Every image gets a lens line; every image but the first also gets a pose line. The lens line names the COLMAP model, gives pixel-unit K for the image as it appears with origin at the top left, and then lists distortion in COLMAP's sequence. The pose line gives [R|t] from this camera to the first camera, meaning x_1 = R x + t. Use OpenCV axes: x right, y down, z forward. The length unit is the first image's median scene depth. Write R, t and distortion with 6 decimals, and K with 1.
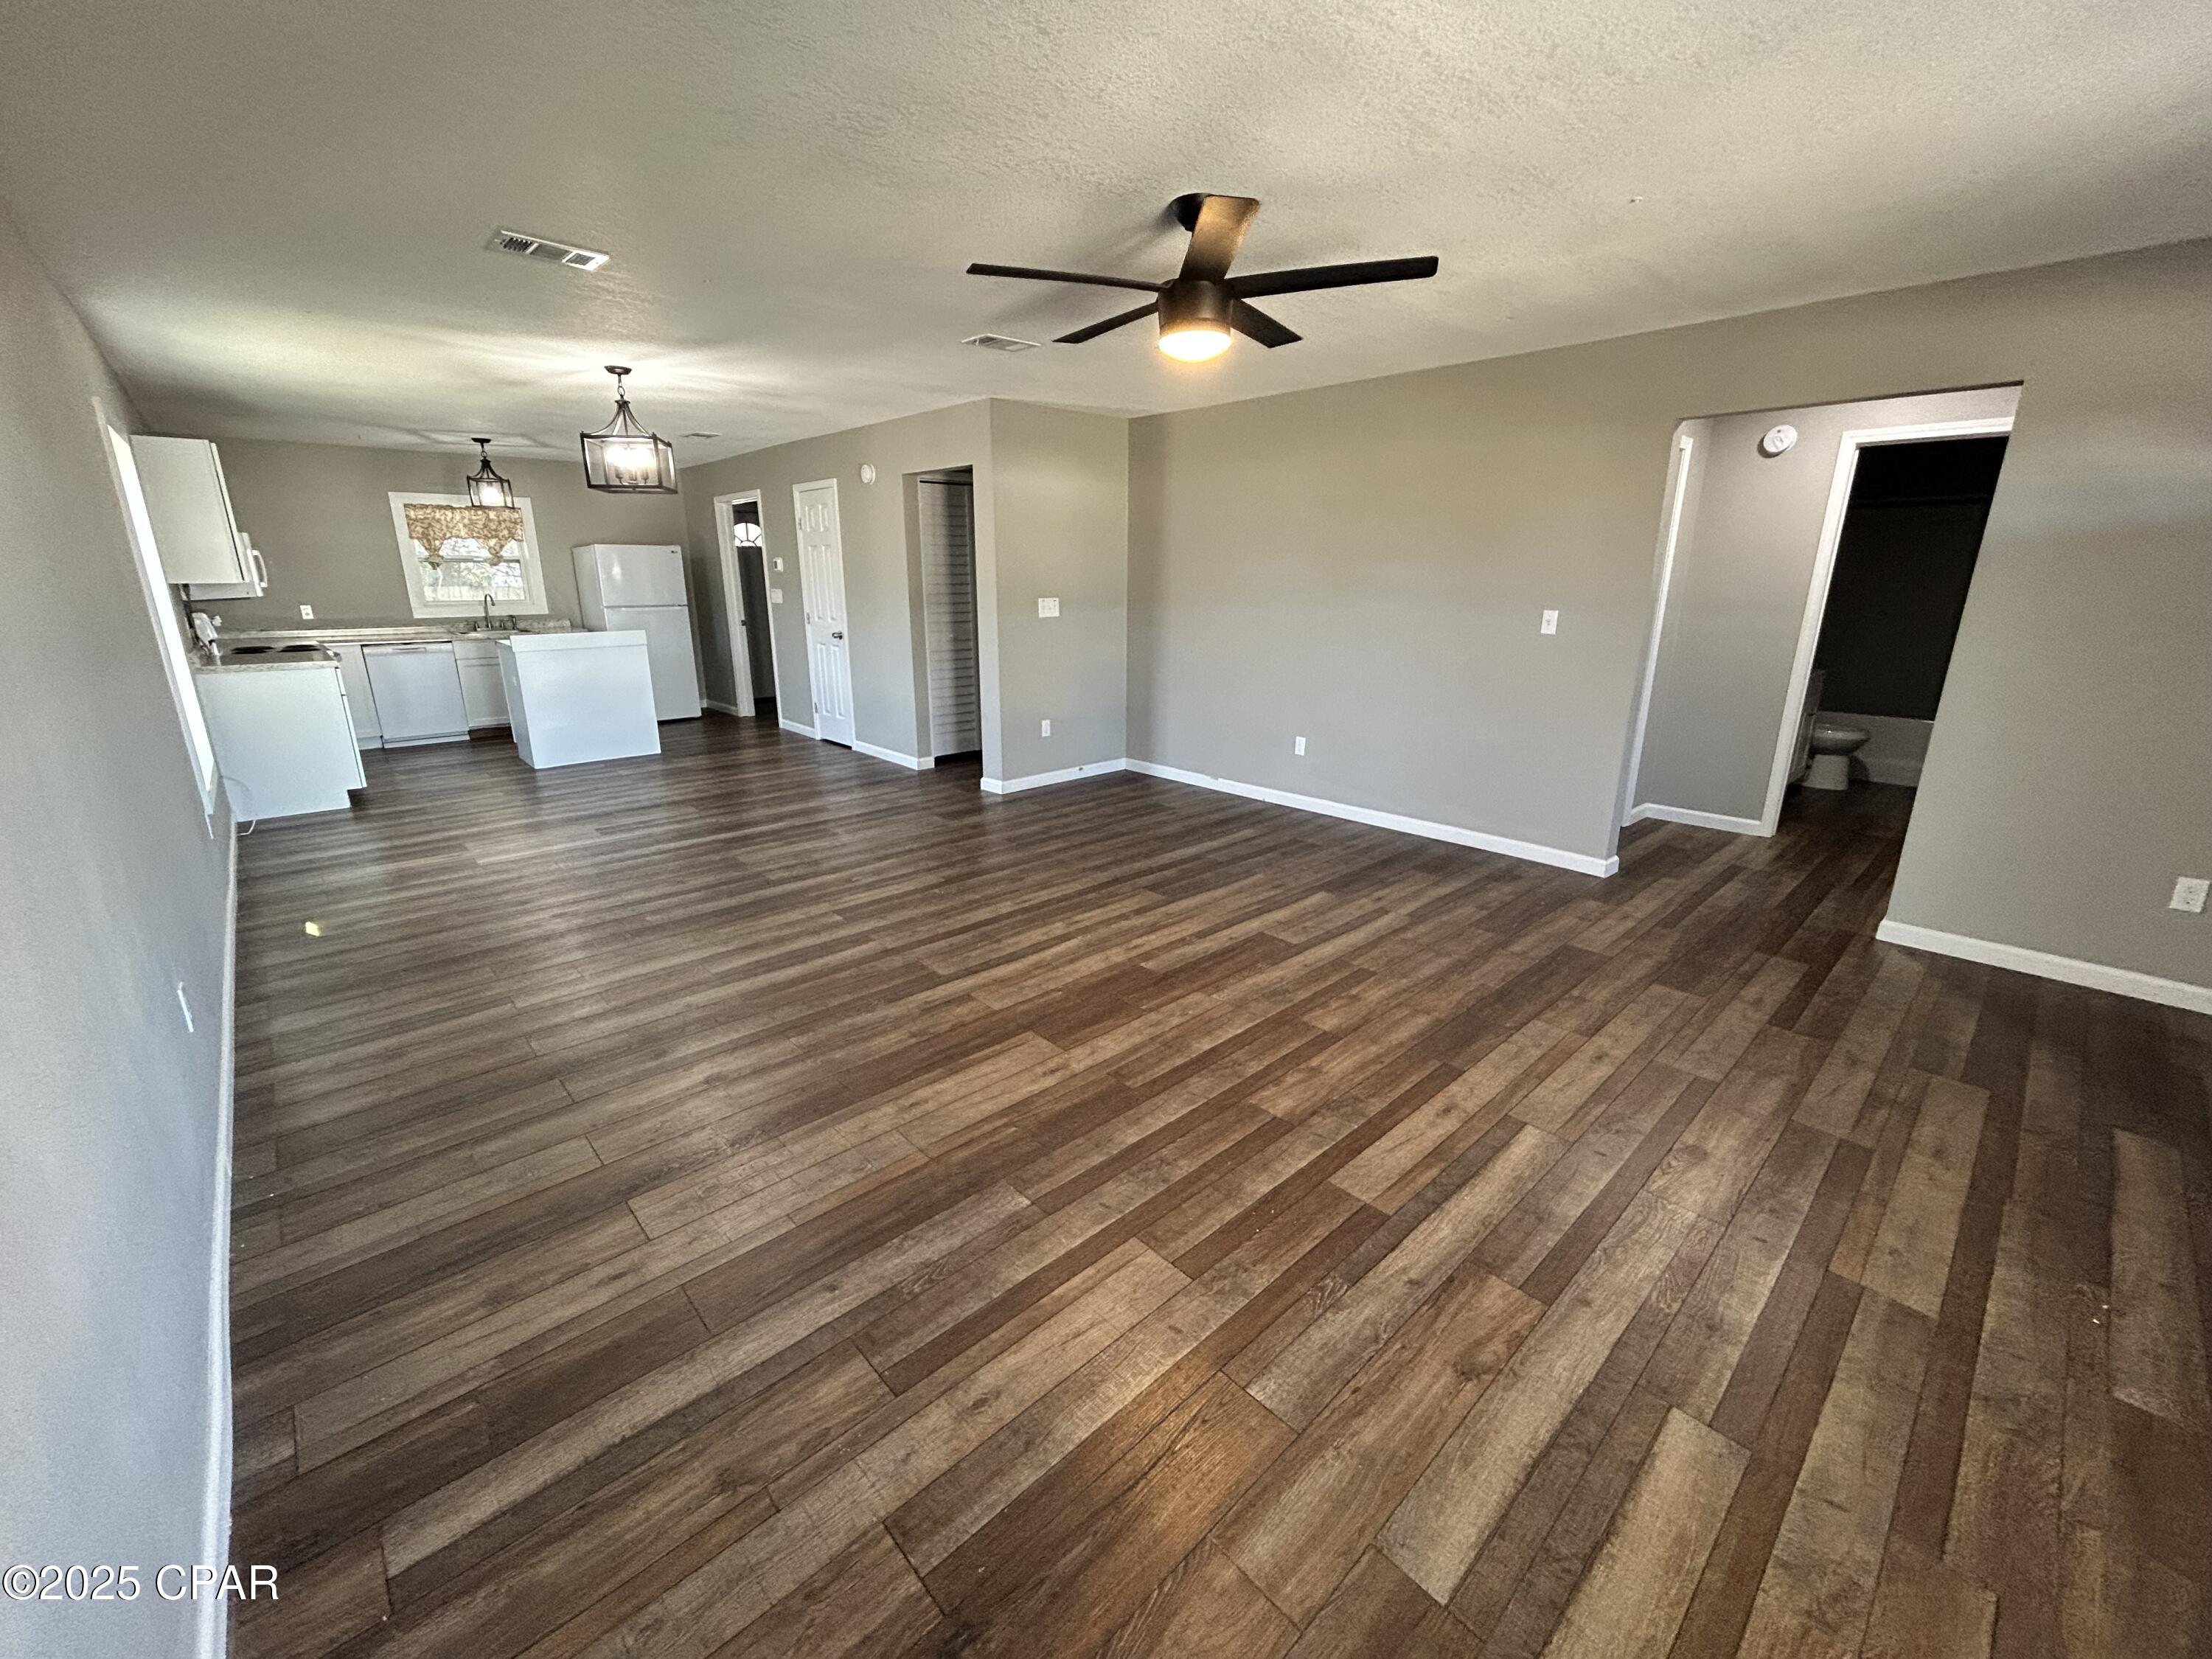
lens RADIAL K [[890.1, 0, 1105.2], [0, 890.1, 825.1], [0, 0, 1]] dist [0.001303, 0.000223]
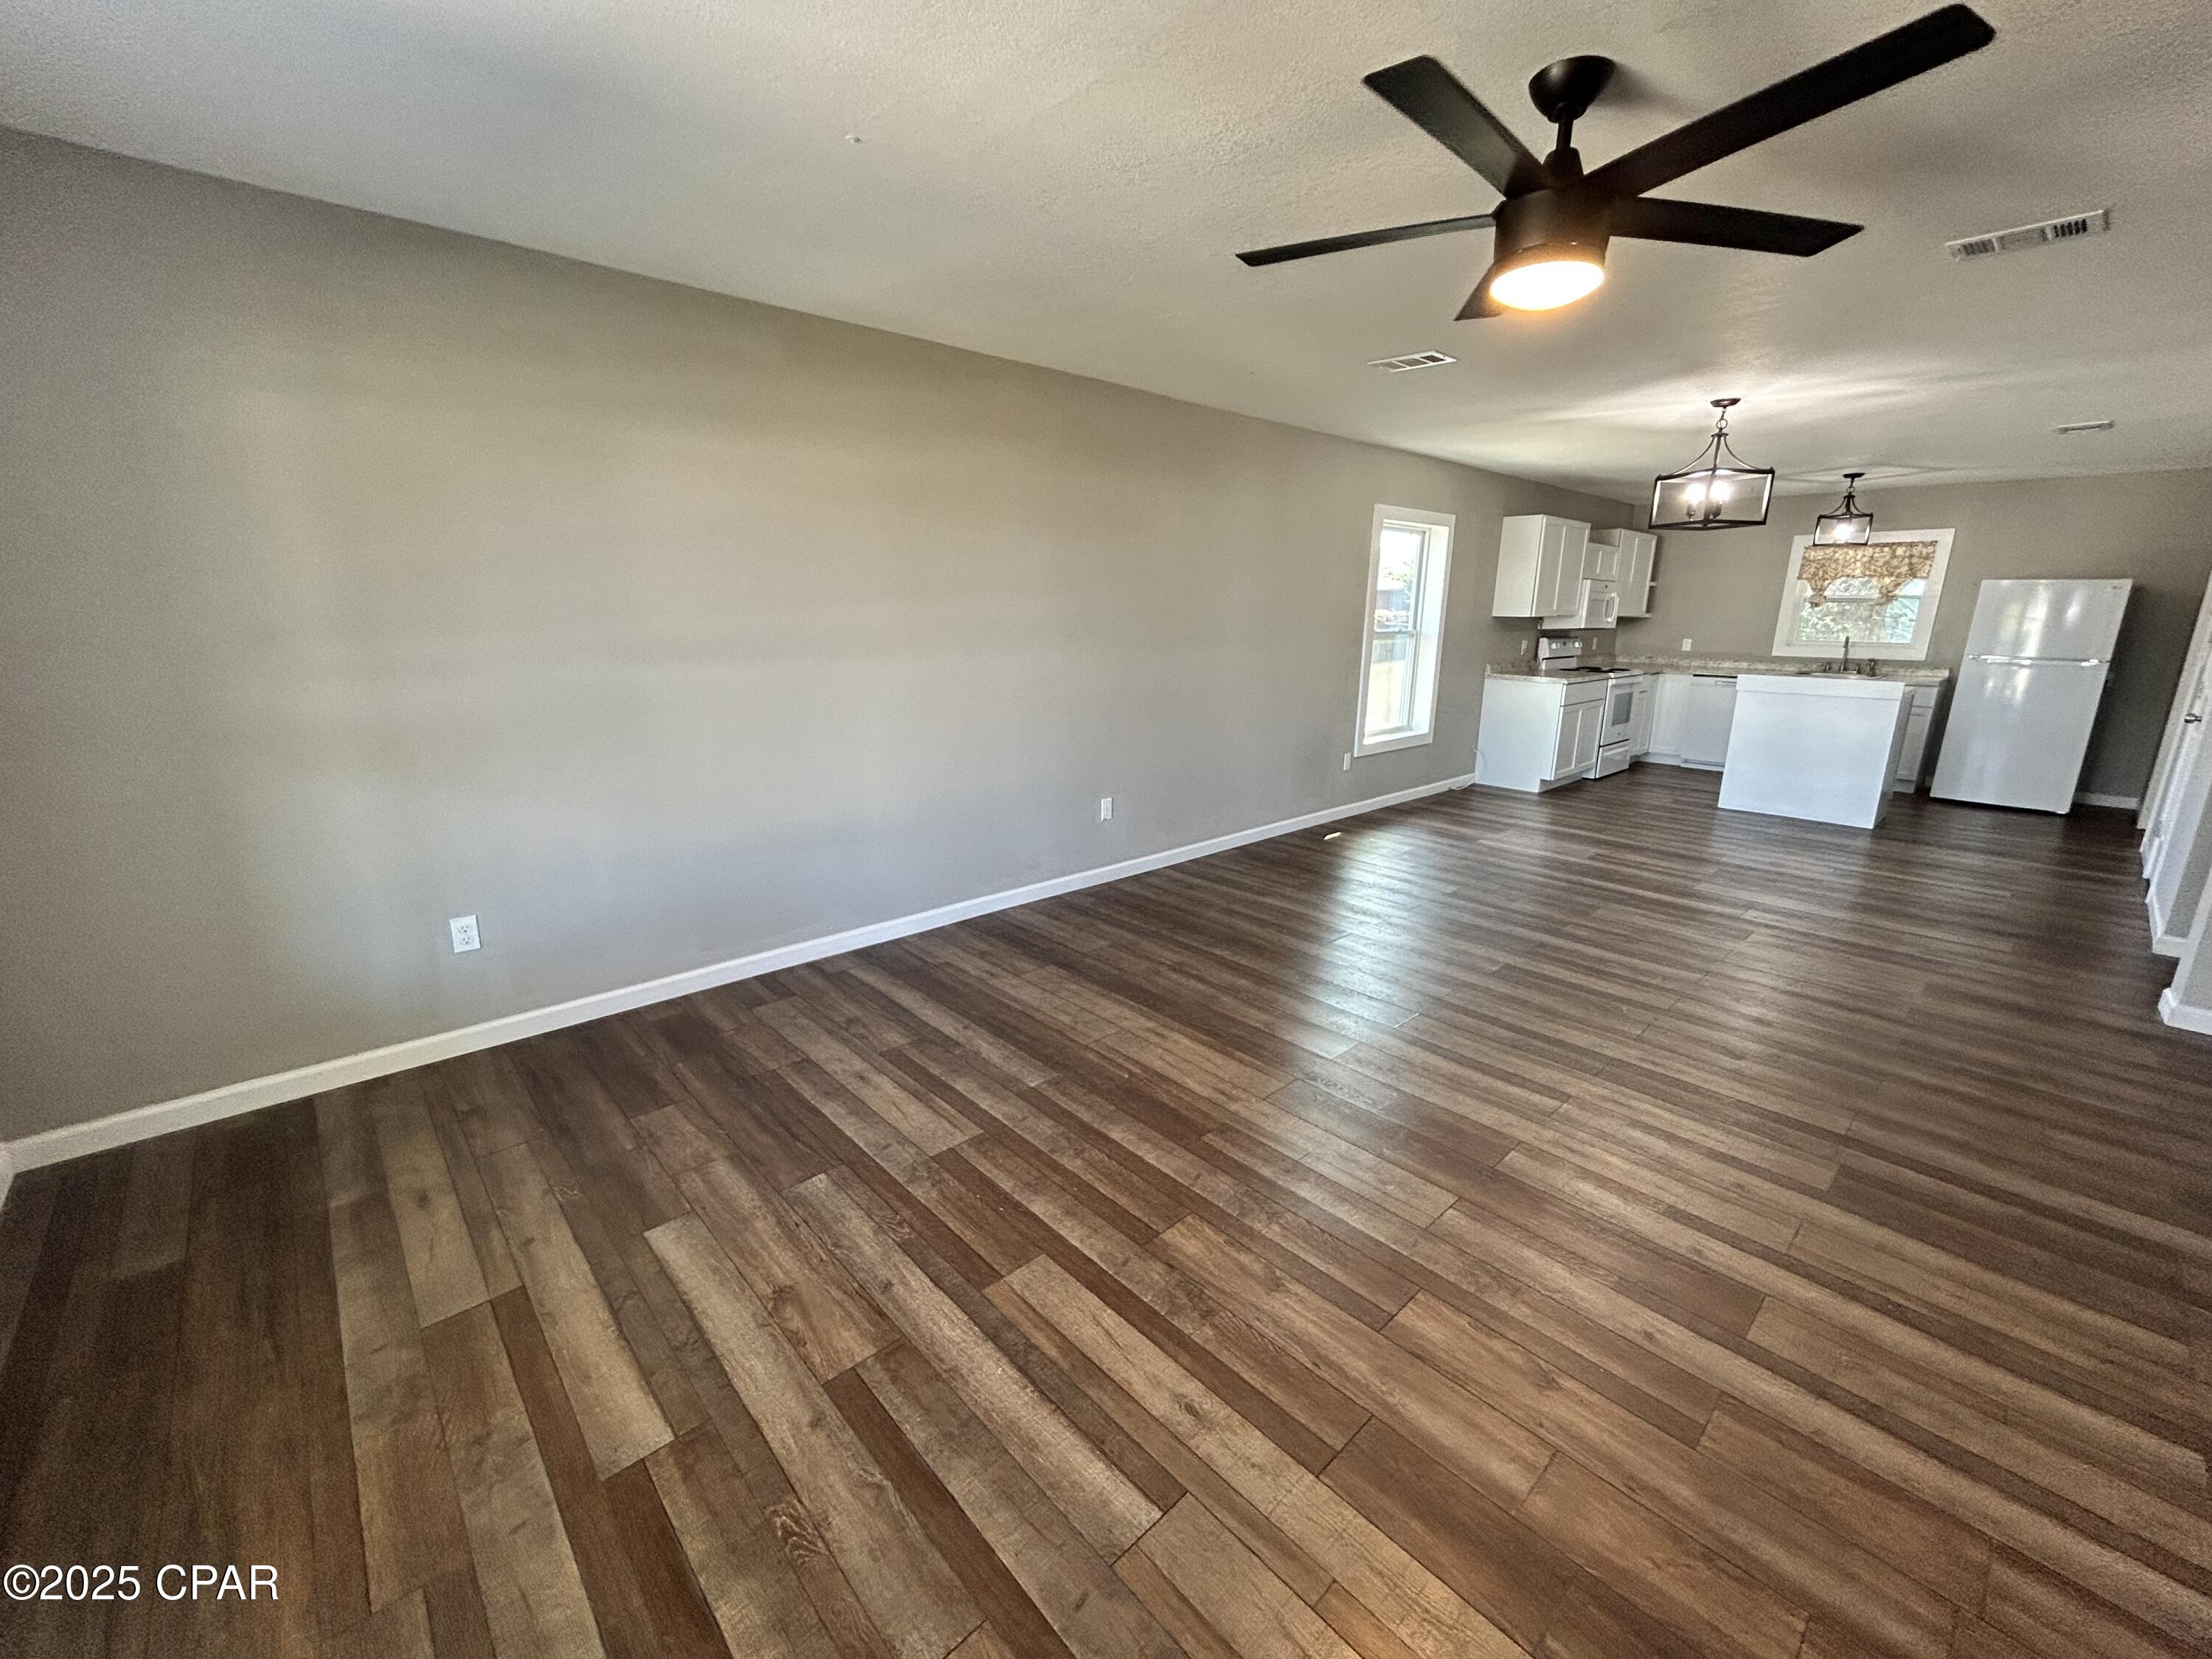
lens RADIAL K [[890.1, 0, 1098.6], [0, 890.1, 819.9], [0, 0, 1]] dist [0.001303, 0.000223]
pose [[0.003114, 0.235736, -0.971812, 1.007954], [-0.284033, 0.932000, 0.225168, -0.237246], [0.958809, 0.275326, 0.069859, 0.838205]]
